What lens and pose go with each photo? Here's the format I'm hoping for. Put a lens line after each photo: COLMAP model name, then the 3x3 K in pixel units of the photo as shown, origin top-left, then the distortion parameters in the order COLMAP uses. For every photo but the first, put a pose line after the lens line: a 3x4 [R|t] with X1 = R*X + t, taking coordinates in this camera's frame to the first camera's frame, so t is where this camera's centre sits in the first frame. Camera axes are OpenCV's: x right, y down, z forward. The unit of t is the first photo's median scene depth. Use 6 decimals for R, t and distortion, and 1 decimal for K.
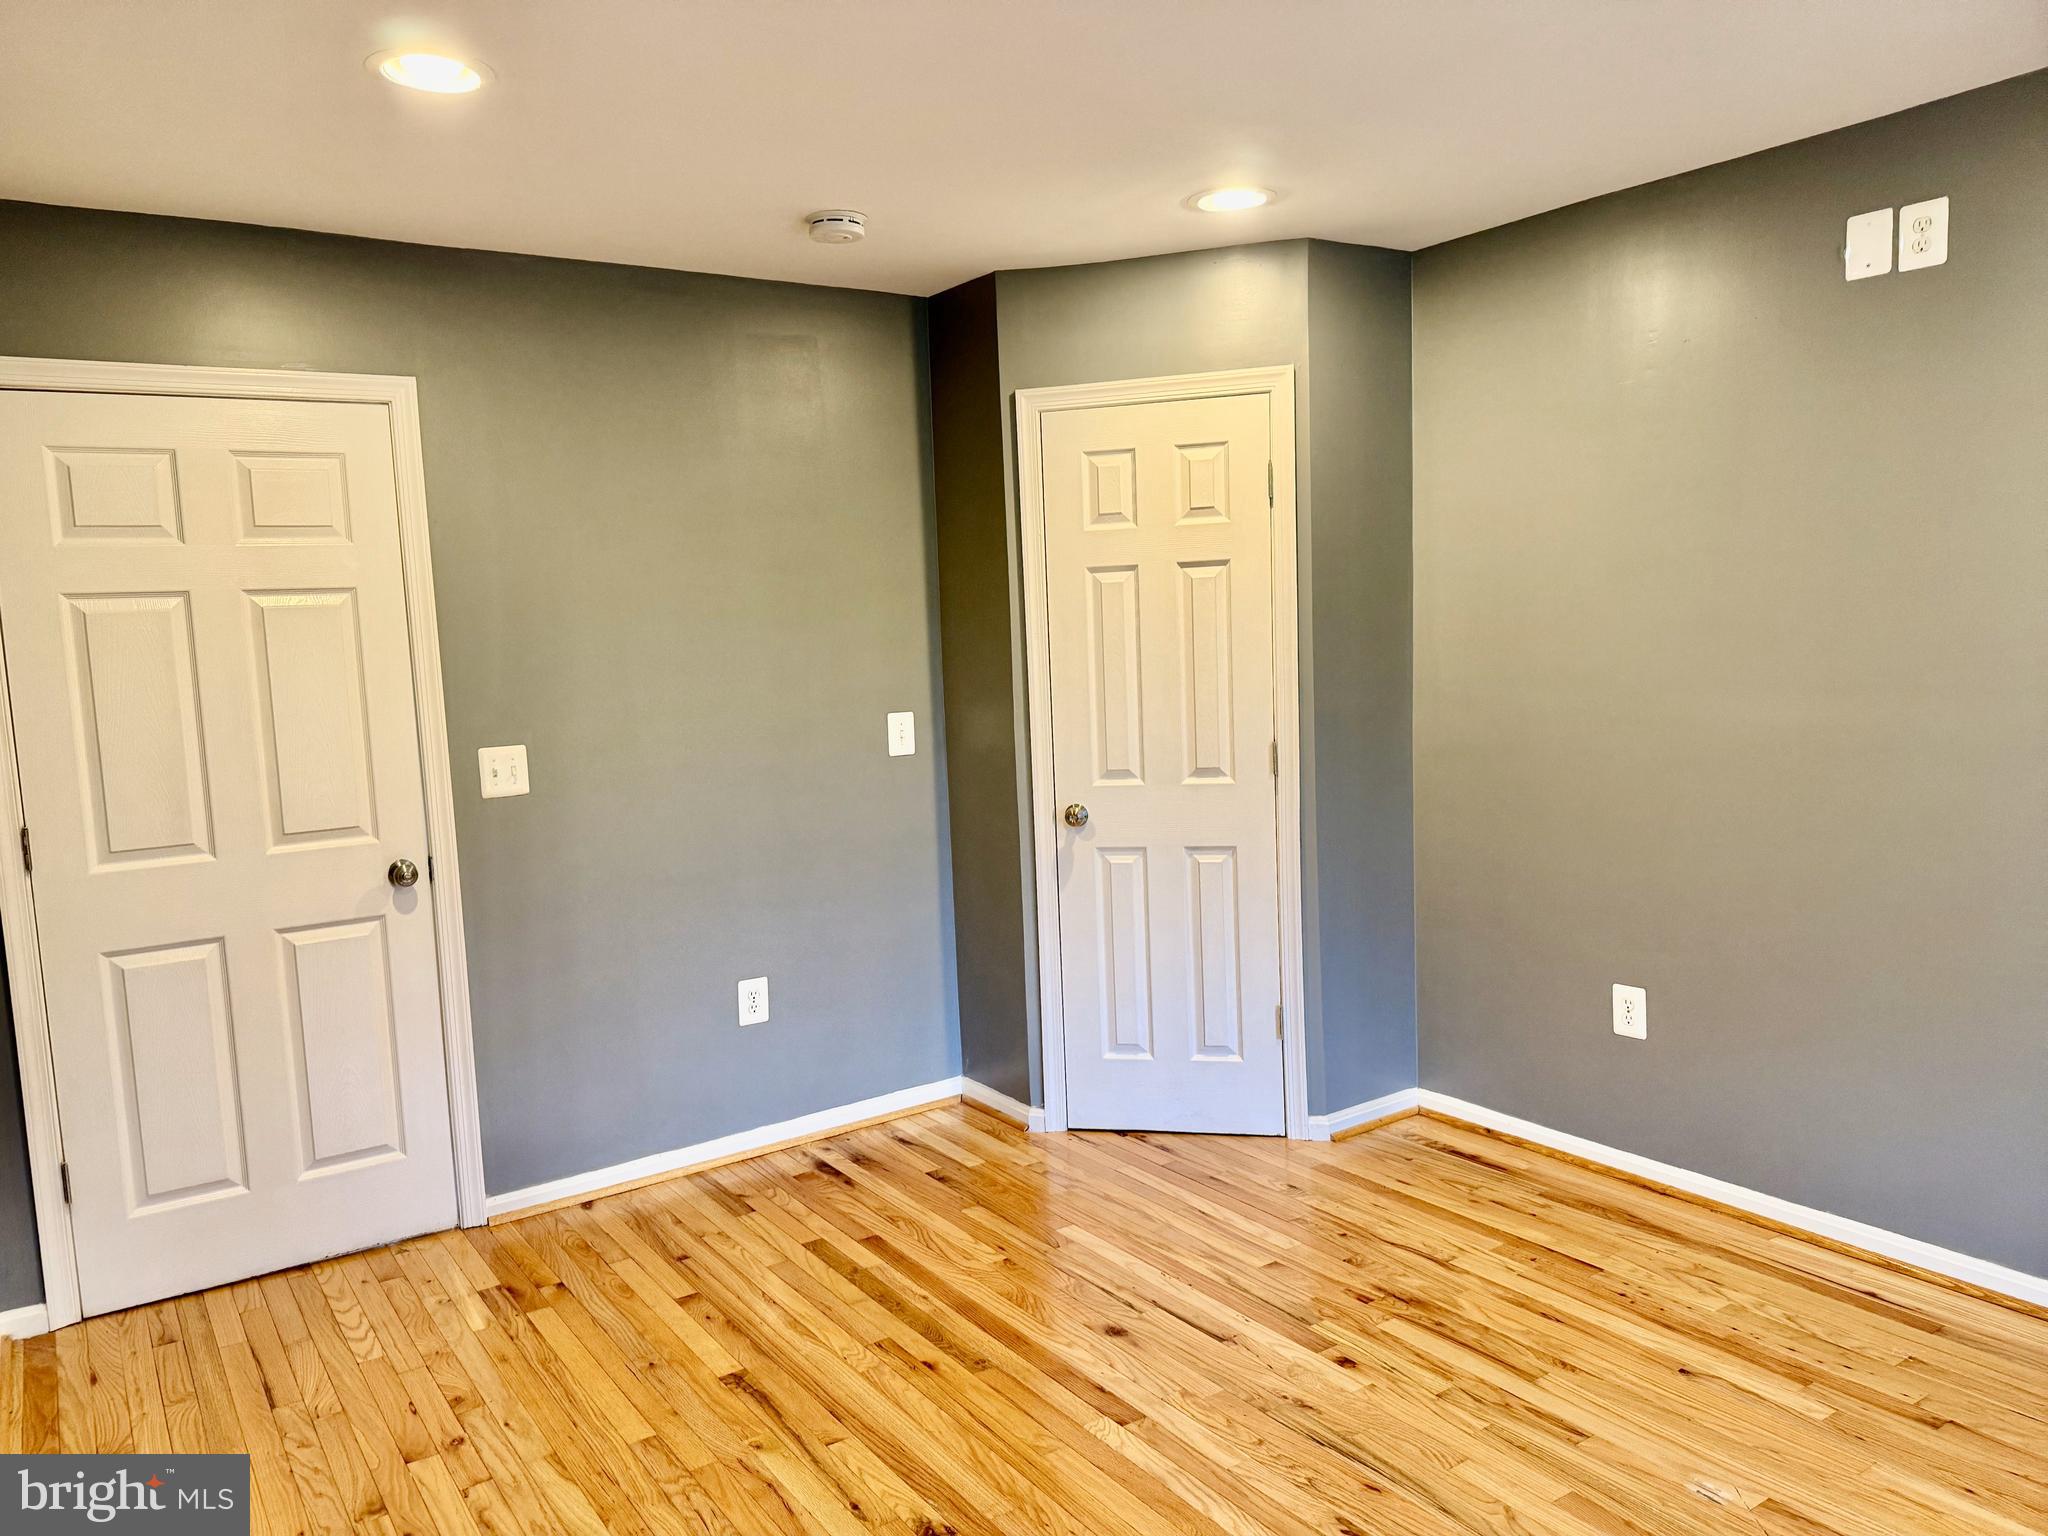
lens RADIAL K [[1447.1, 0, 1019.0], [0, 1447.1, 771.7], [0, 0, 1]] dist [0.052476, -0.002905]
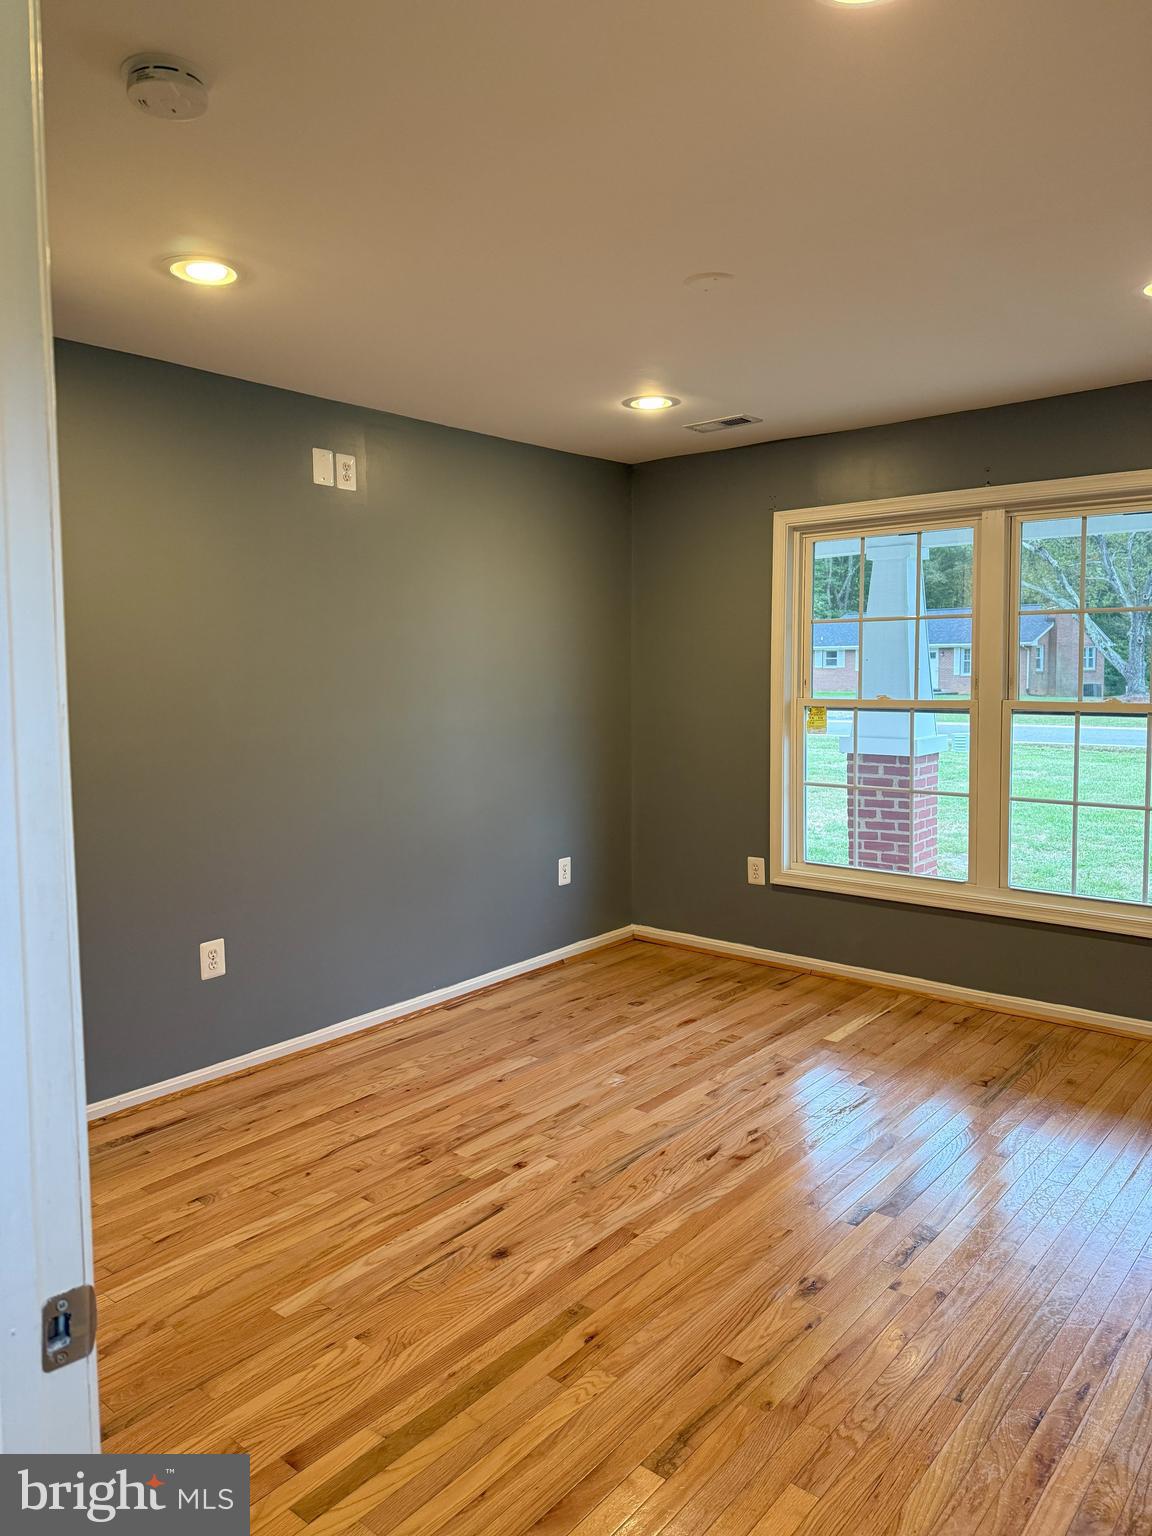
lens RADIAL K [[1085.3, 0, 568.2], [0, 1085.3, 756.9], [0, 0, 1]] dist [0.052476, -0.002905]
pose [[-0.263396, -0.040483, 0.963838, -0.773908], [0.117340, 0.990356, 0.073663, -0.069680], [-0.957525, 0.132499, -0.256106, 1.109166]]
